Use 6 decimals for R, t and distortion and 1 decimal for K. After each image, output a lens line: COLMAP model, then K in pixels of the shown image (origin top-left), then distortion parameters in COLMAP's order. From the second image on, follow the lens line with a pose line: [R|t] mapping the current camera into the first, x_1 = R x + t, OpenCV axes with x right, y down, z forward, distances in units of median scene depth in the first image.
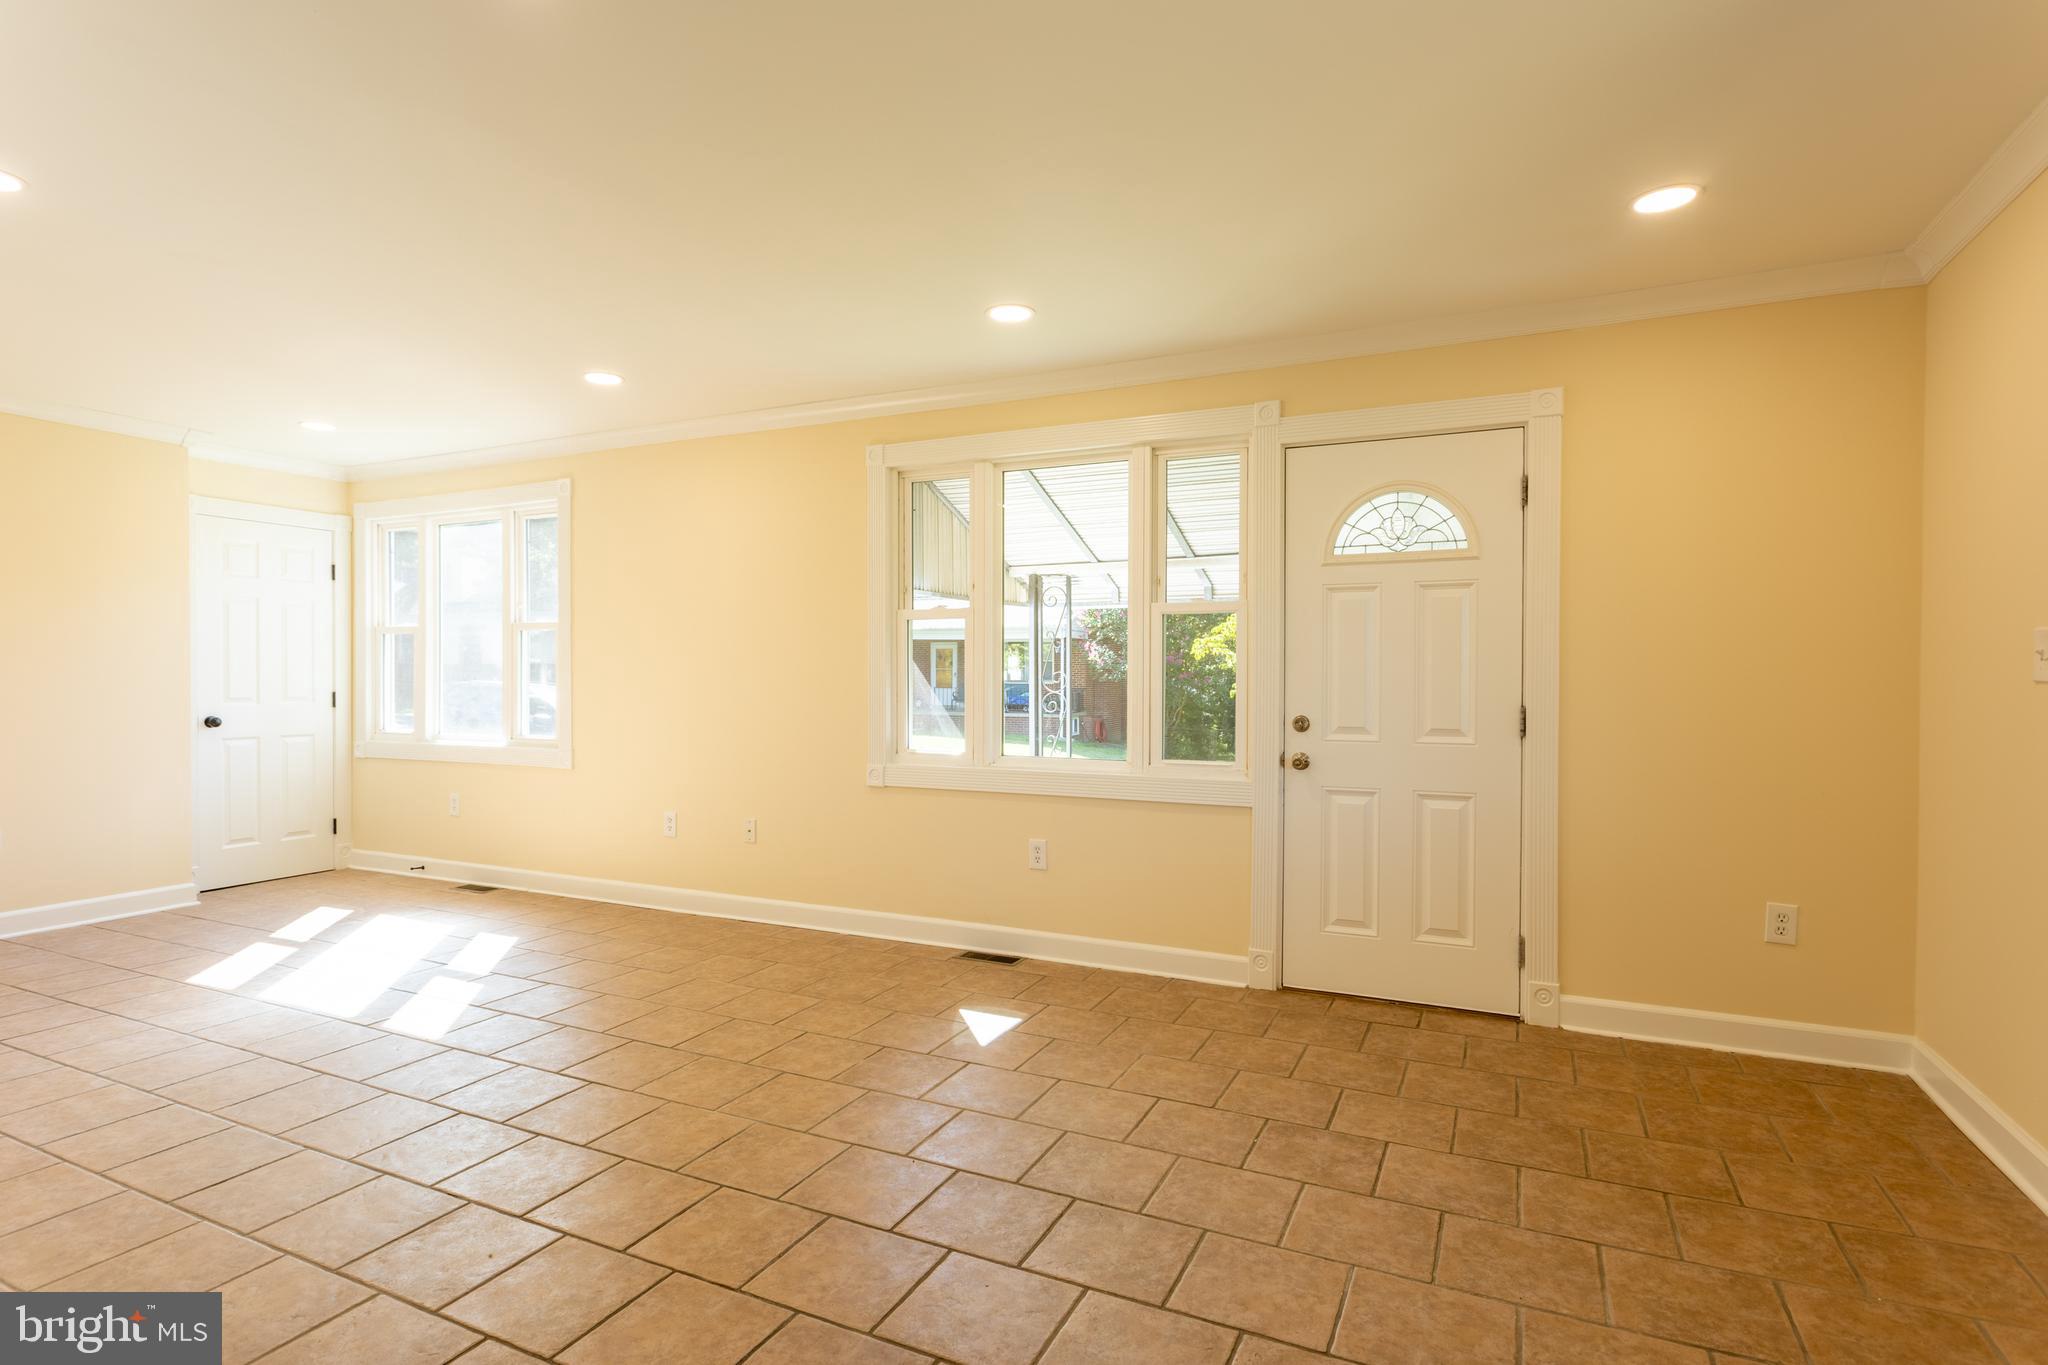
lens RADIAL K [[1034.3, 0, 1022.2], [0, 1034.3, 686.4], [0, 0, 1]] dist [-0.005358, 0.002306]
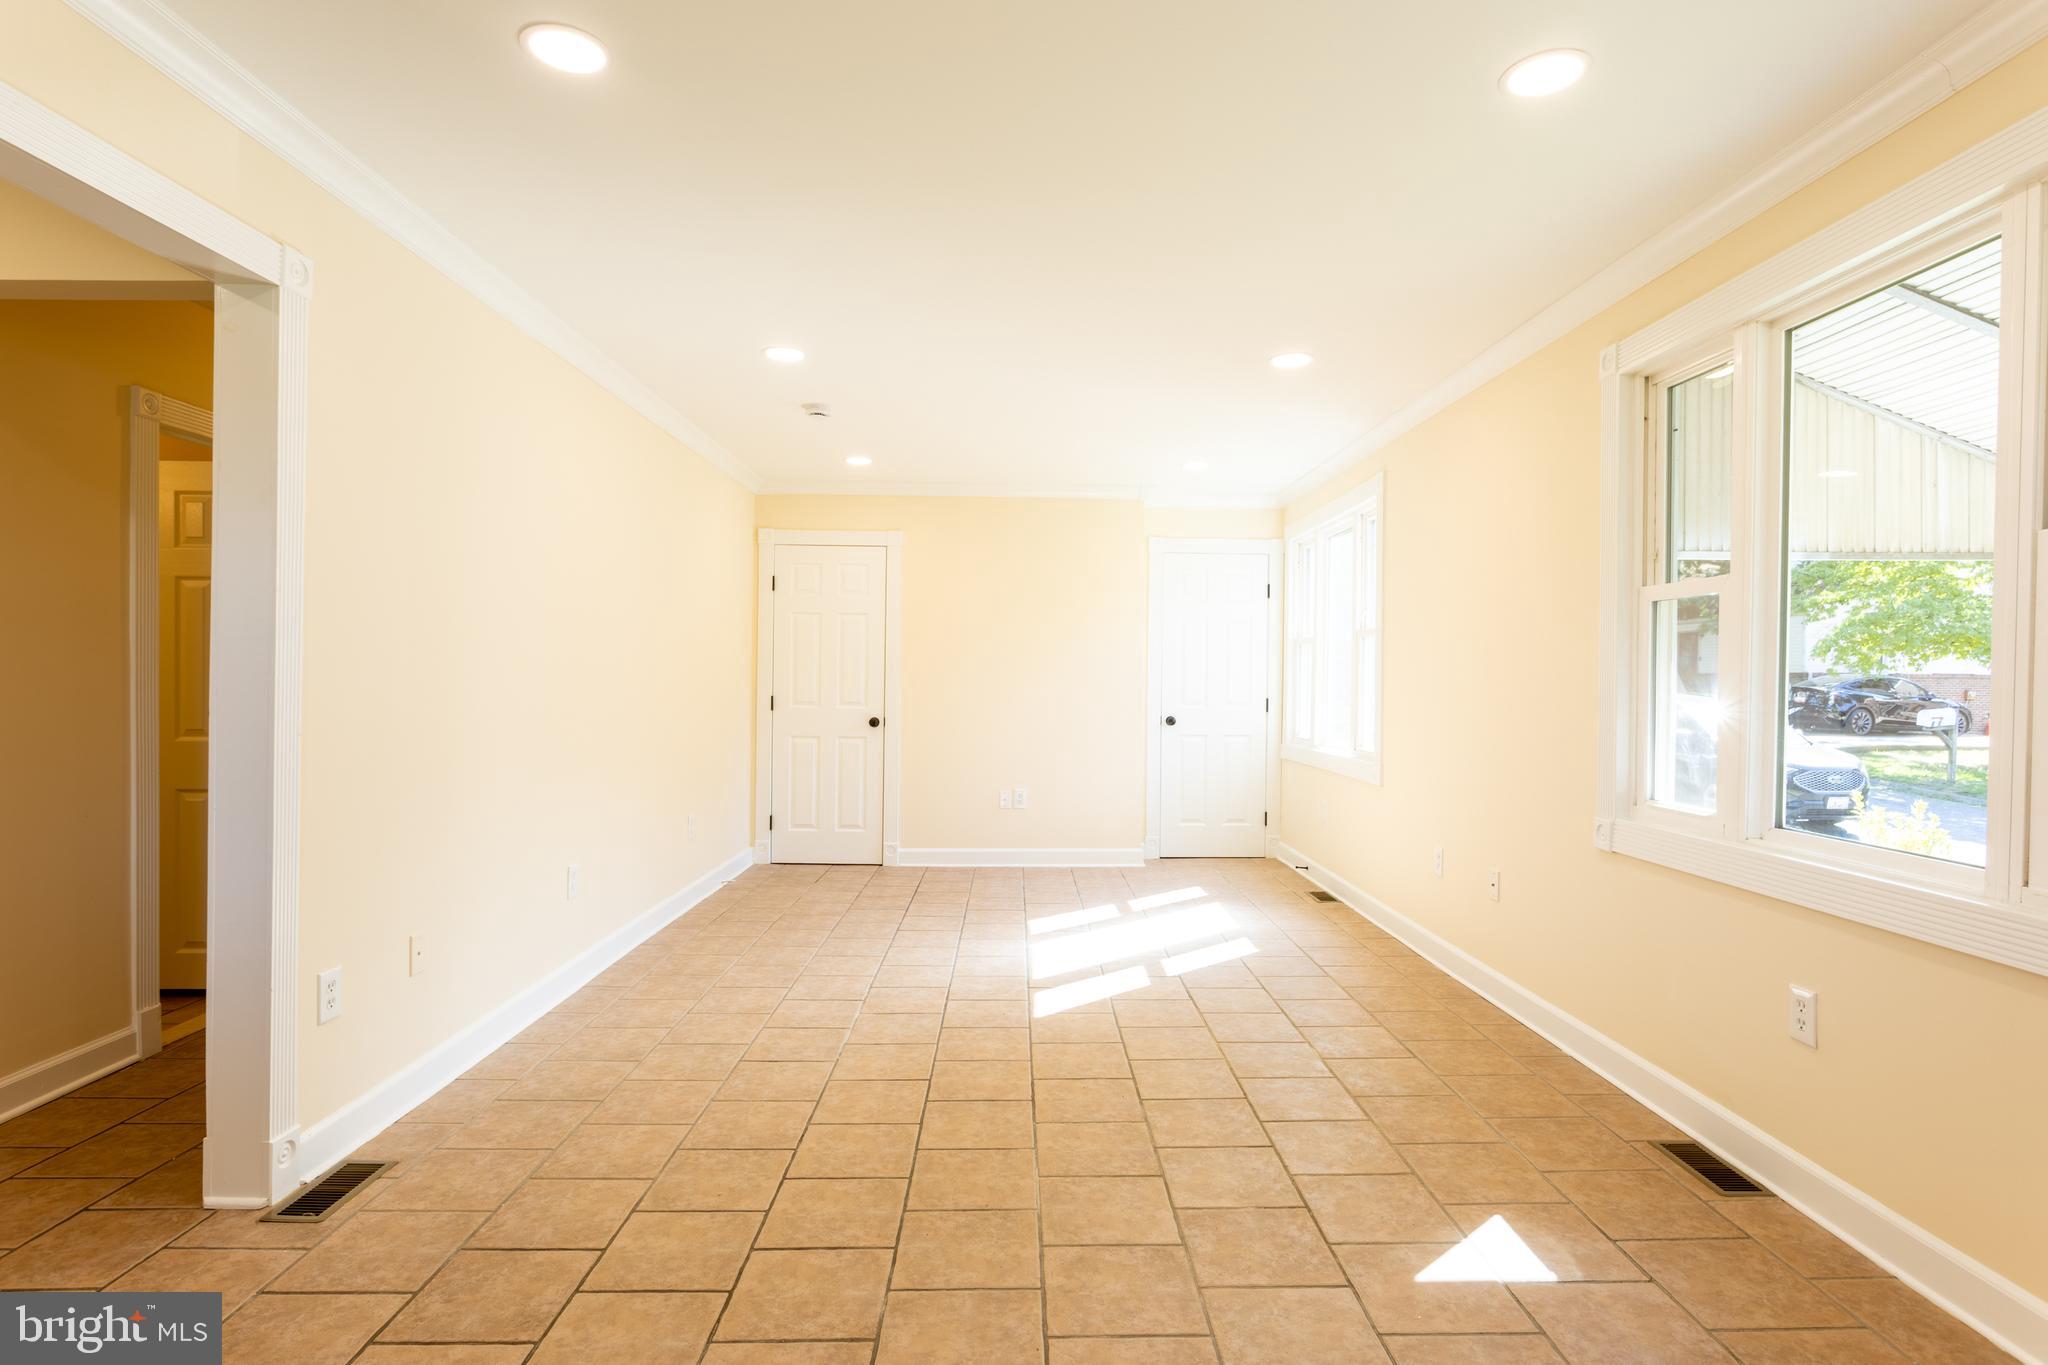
lens RADIAL K [[1034.3, 0, 1024.3], [0, 1034.3, 690.9], [0, 0, 1]] dist [-0.005358, 0.002306]
pose [[0.448527, 0.010356, -0.893709, 0.318492], [-0.013462, 0.999898, 0.004831, -0.006419], [0.893668, 0.009864, 0.448621, 0.387529]]
